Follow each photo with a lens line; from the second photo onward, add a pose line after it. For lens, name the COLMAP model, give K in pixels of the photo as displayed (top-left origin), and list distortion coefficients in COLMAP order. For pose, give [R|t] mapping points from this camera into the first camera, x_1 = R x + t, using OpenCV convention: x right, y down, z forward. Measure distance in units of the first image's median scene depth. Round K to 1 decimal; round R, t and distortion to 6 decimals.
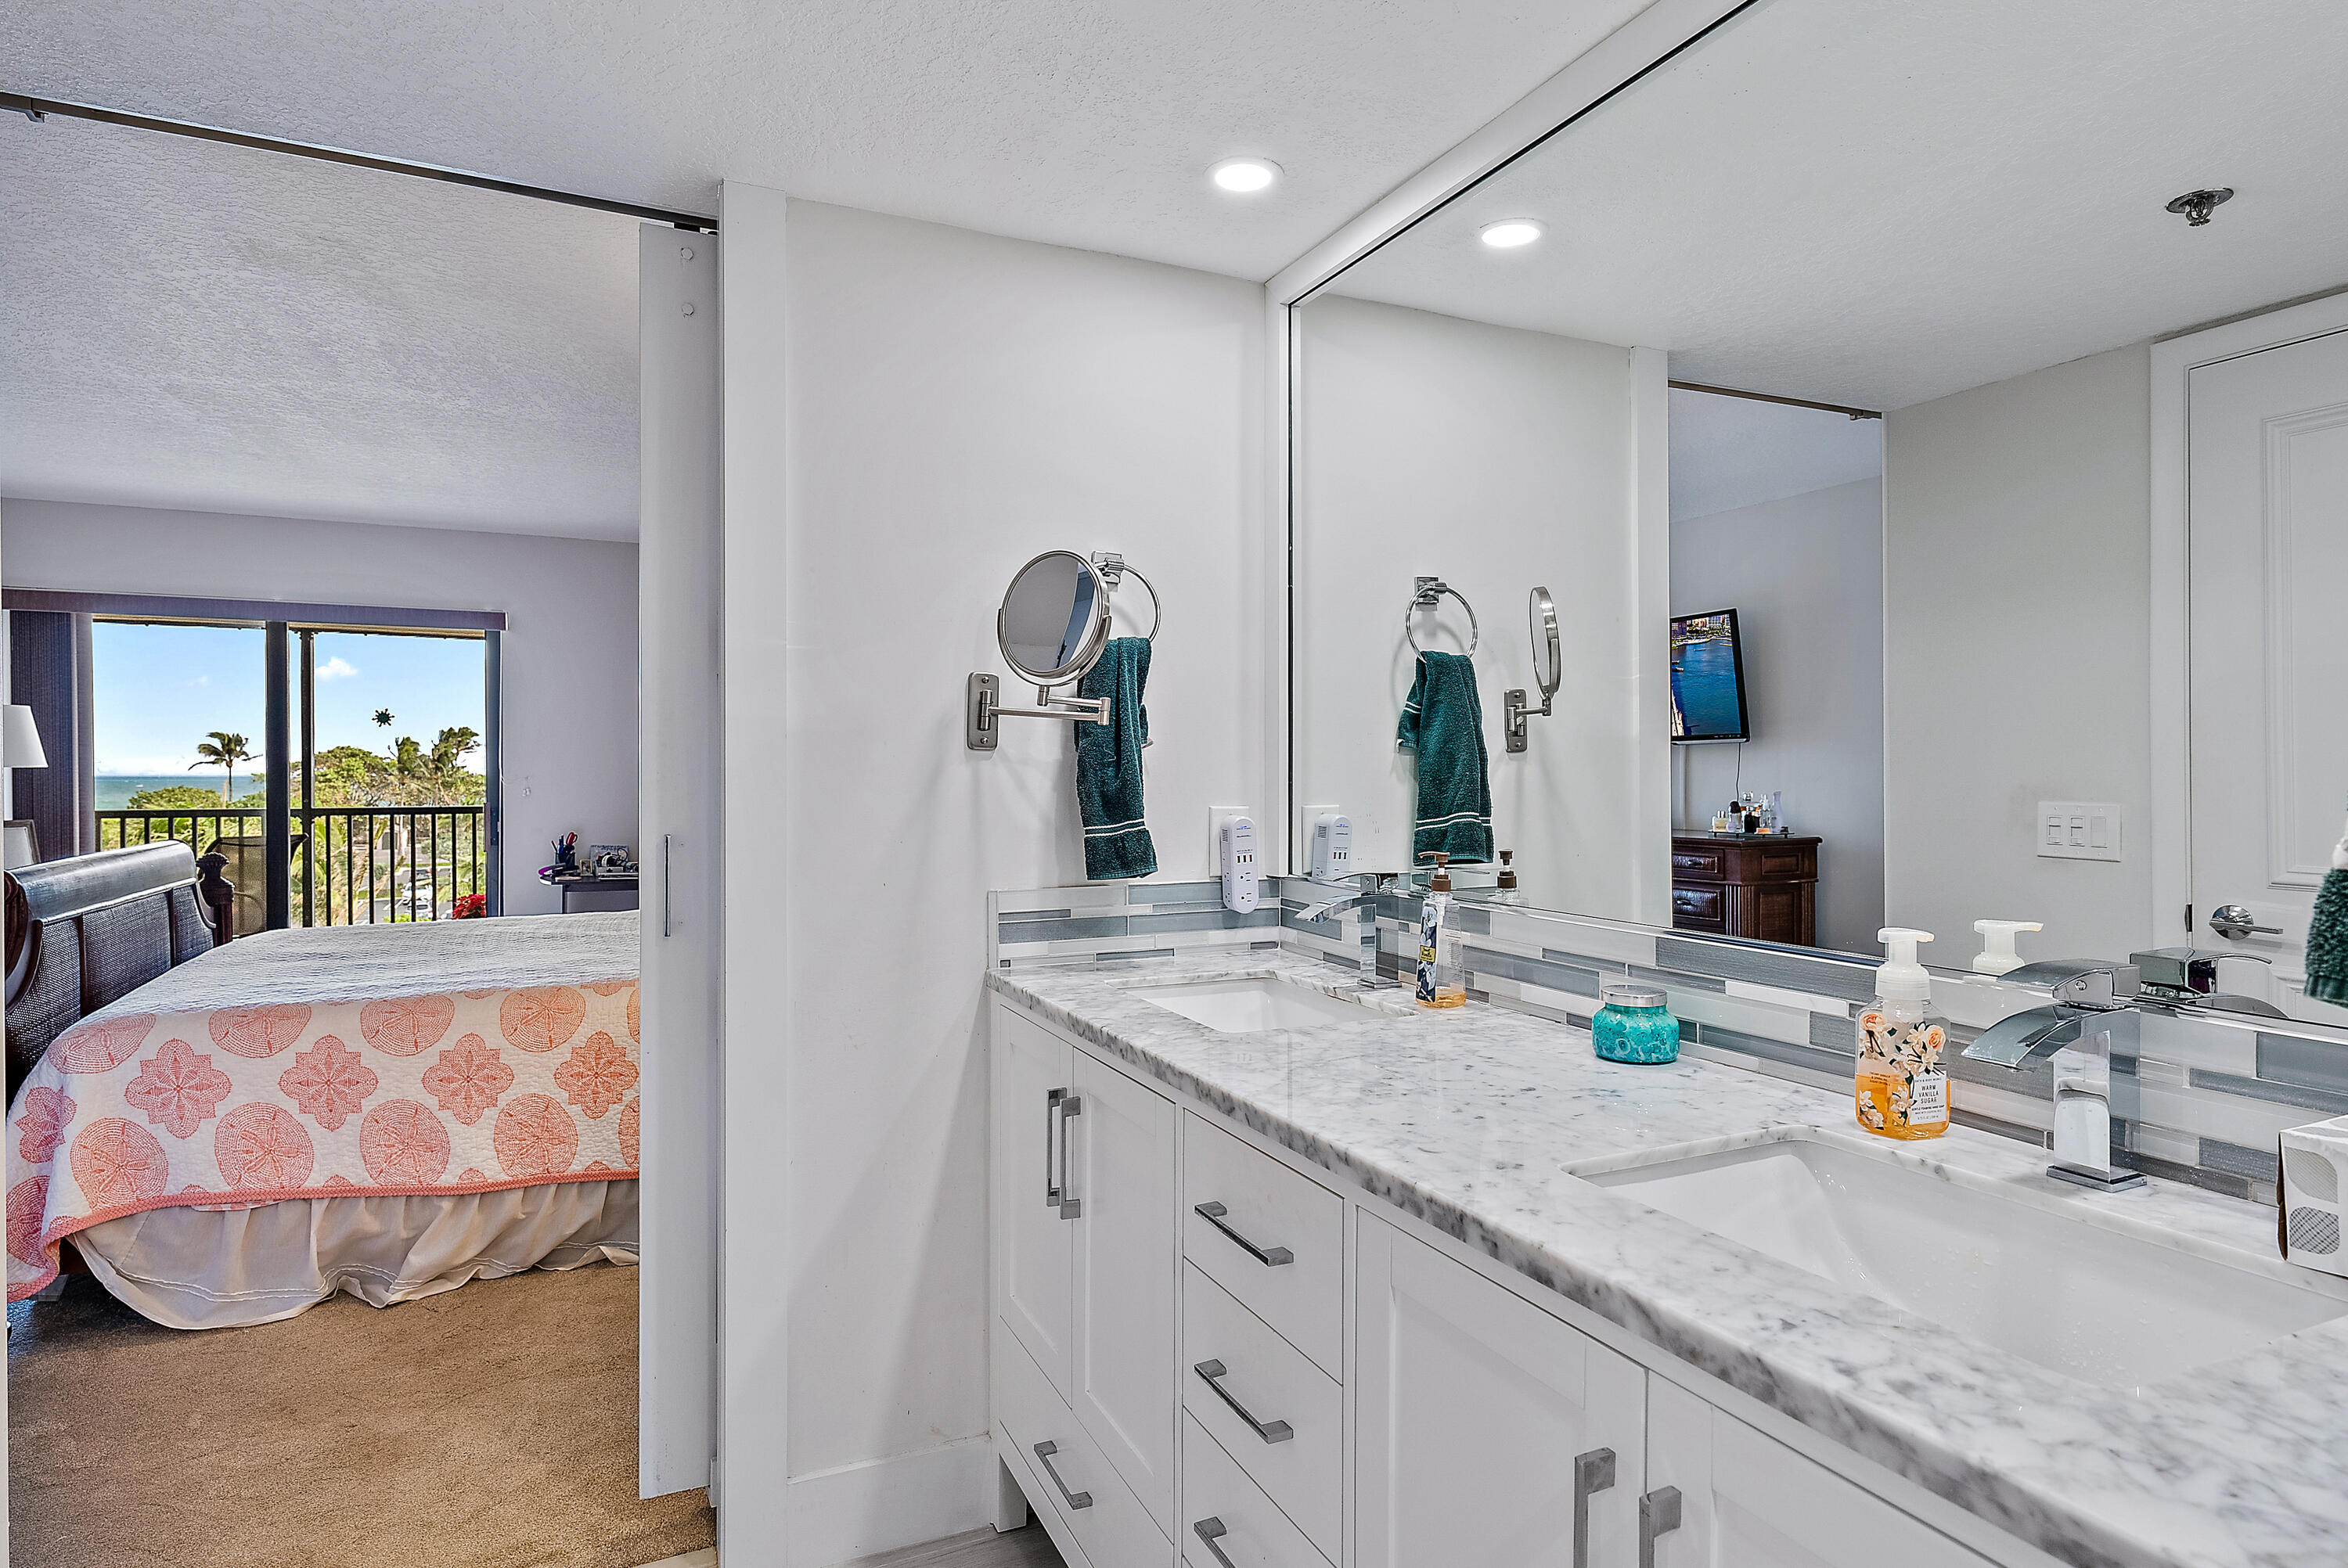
lens RADIAL K [[1337.3, 0, 1188.8], [0, 1337.3, 769.8], [0, 0, 1]] dist [0.003962, -0.001240]
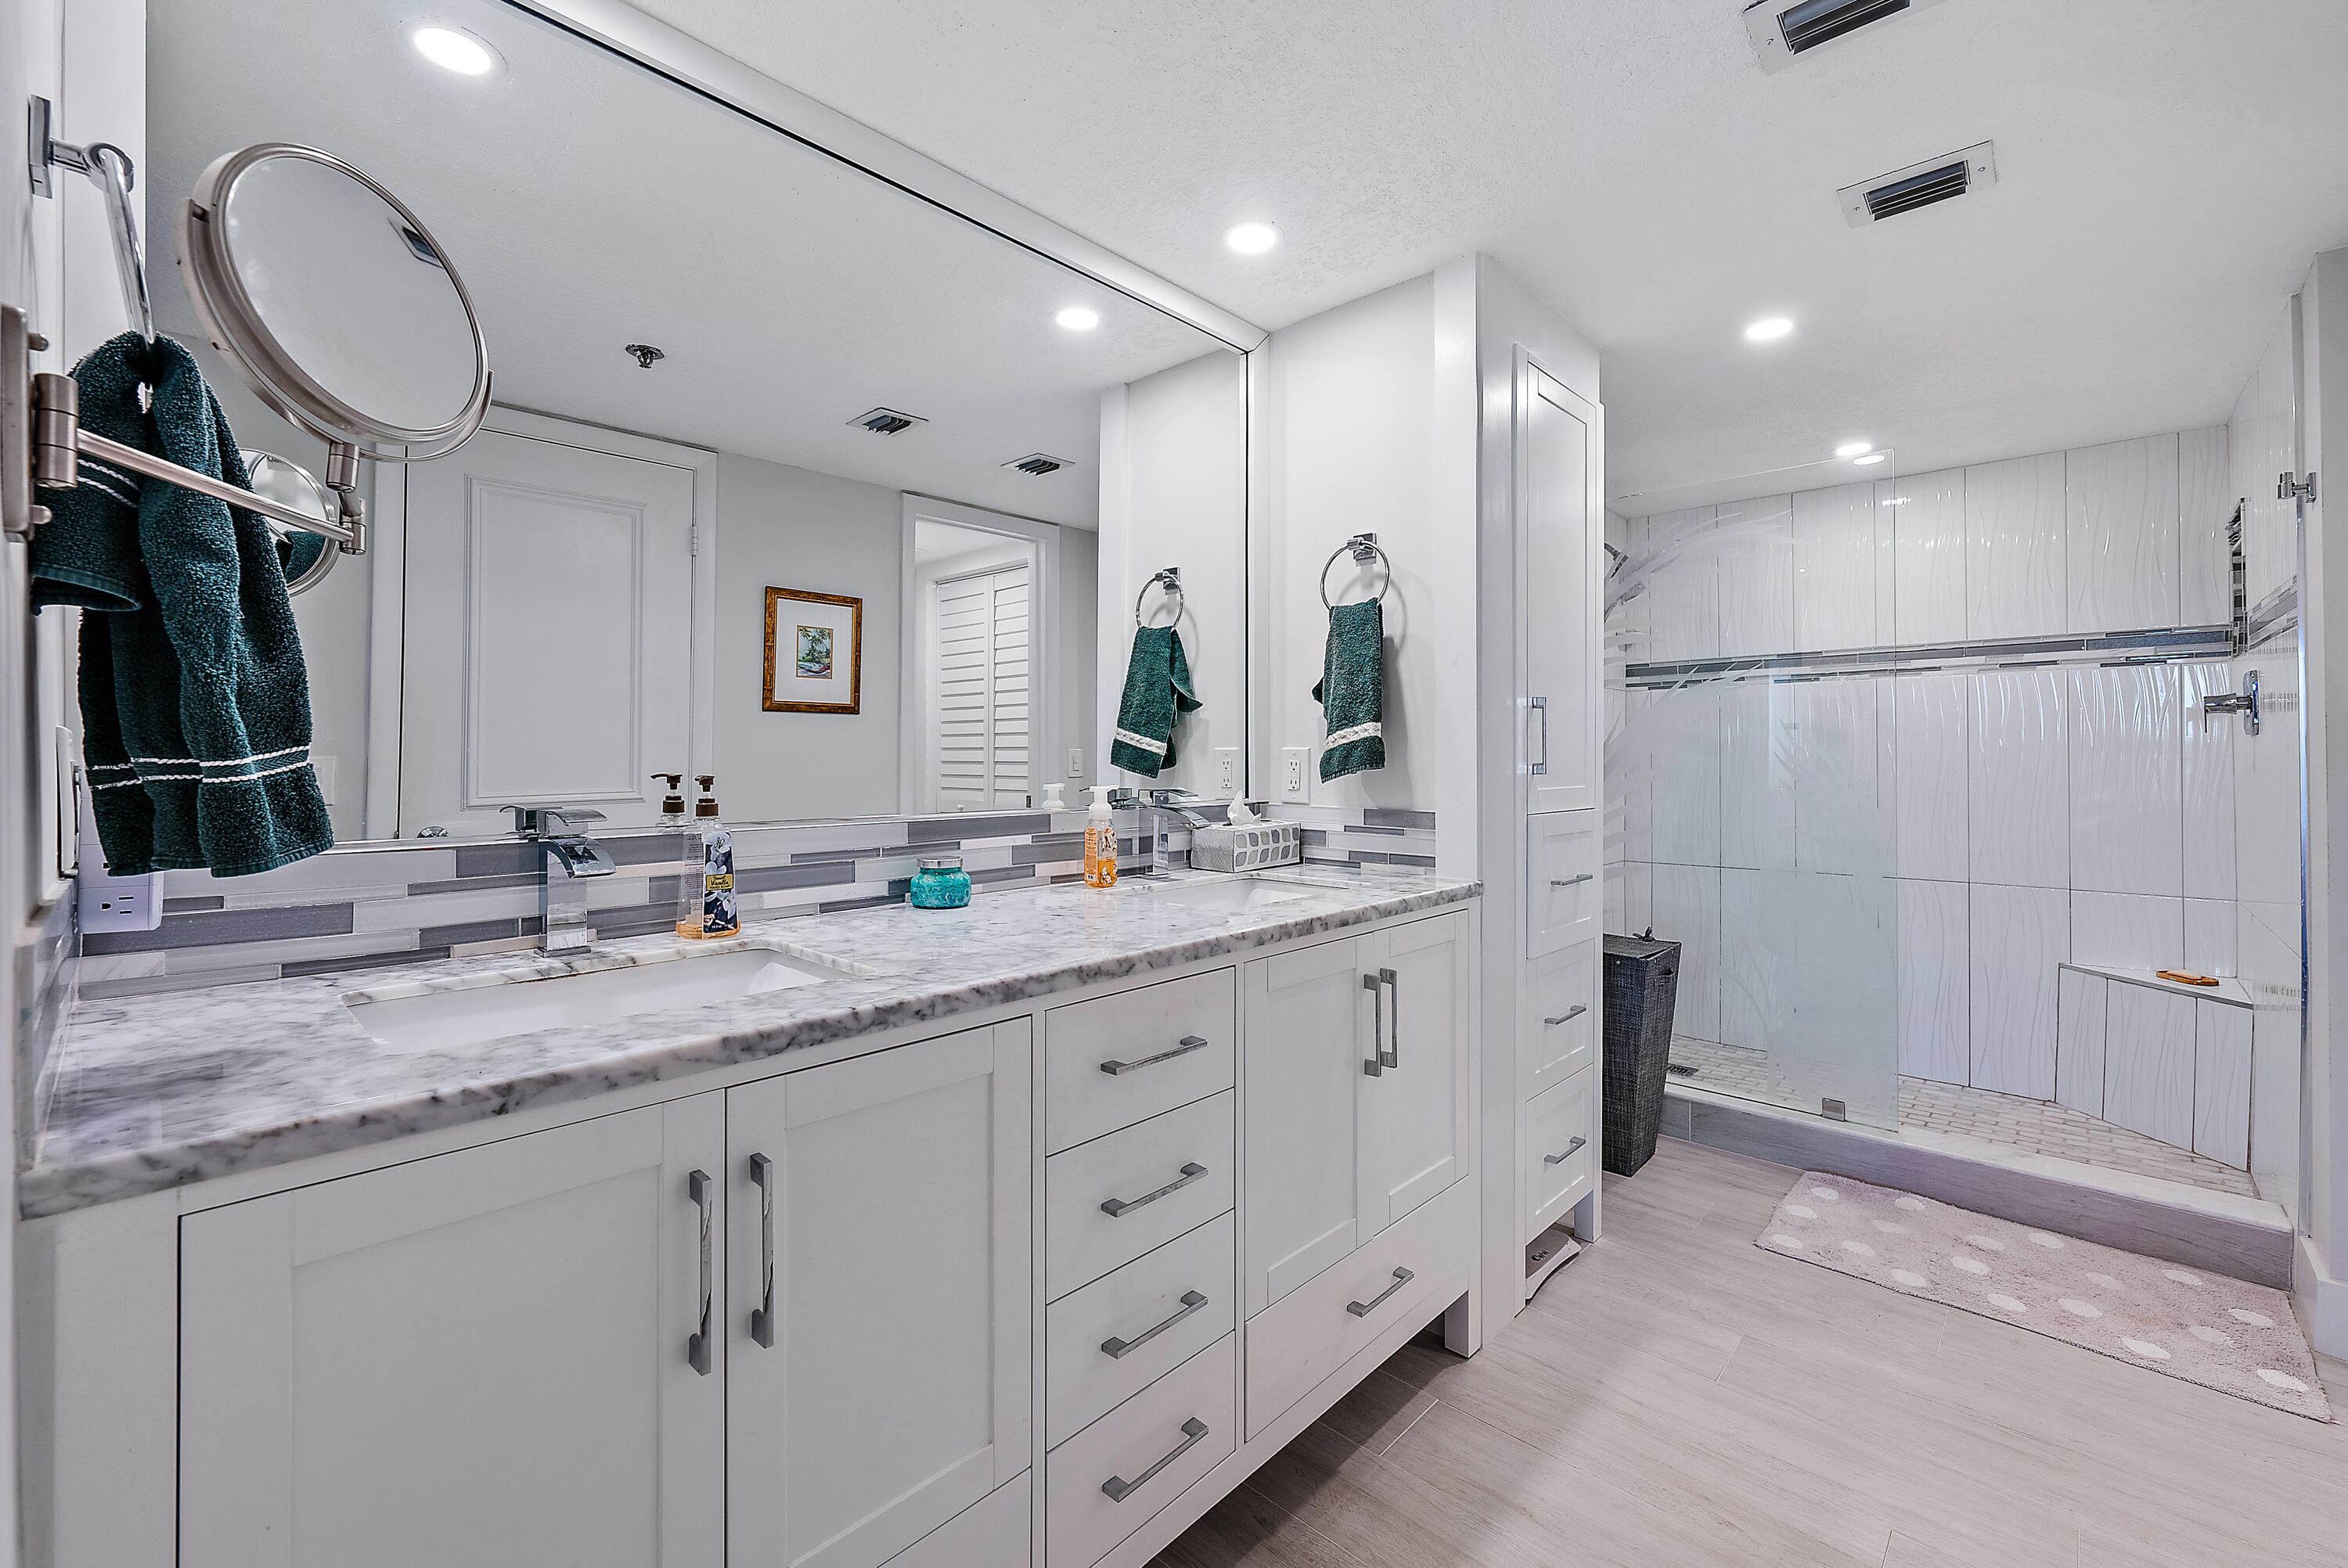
lens RADIAL K [[1005.6, 0, 1157.7], [0, 1005.6, 763.0], [0, 0, 1]] dist [0.000280, 0.001020]
pose [[-0.382758, -0.001616, 0.923847, -0.876416], [0.005755, 0.999975, 0.004133, 0.077296], [-0.923831, 0.006899, -0.382739, 1.451608]]
